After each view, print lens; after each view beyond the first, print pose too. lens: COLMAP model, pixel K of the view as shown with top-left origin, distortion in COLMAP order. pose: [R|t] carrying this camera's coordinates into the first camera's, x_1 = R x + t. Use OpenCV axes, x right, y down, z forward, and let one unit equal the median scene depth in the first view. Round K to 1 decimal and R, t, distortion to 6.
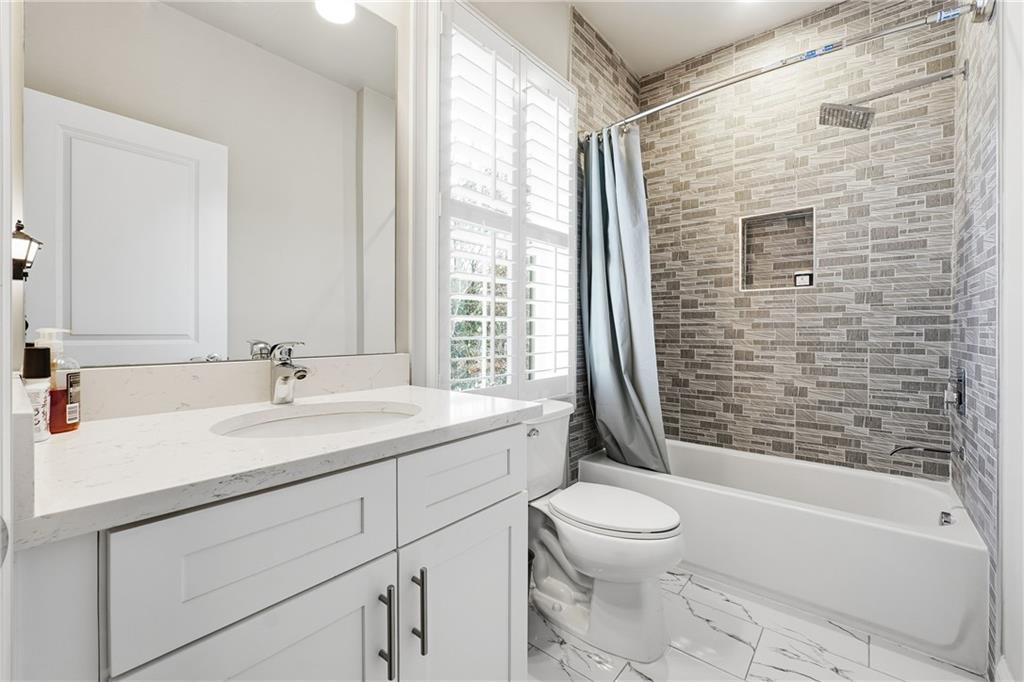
lens RADIAL K [[425.7, 0, 513.9], [0, 425.7, 334.4], [0, 0, 1]] dist [-0.009139, 0.000165]
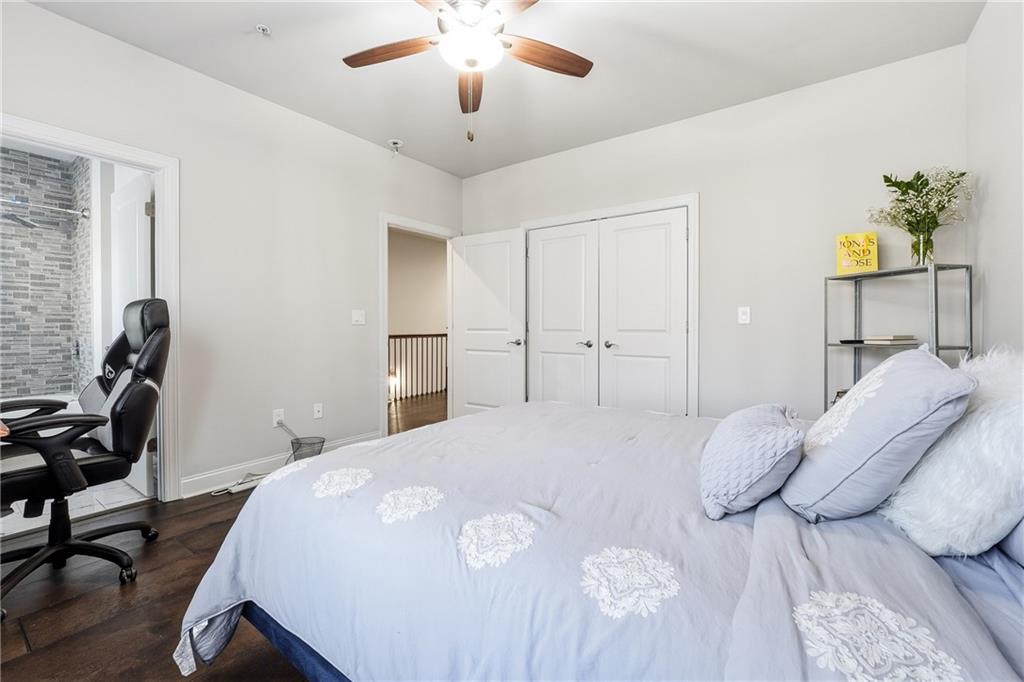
lens RADIAL K [[425.7, 0, 513.9], [0, 425.7, 334.4], [0, 0, 1]] dist [-0.009139, 0.000165]
pose [[-0.079791, -0.015213, 0.996696, -1.342838], [0.004482, 0.999868, 0.015621, 0.013831], [-0.996802, 0.005714, -0.079712, -1.131986]]
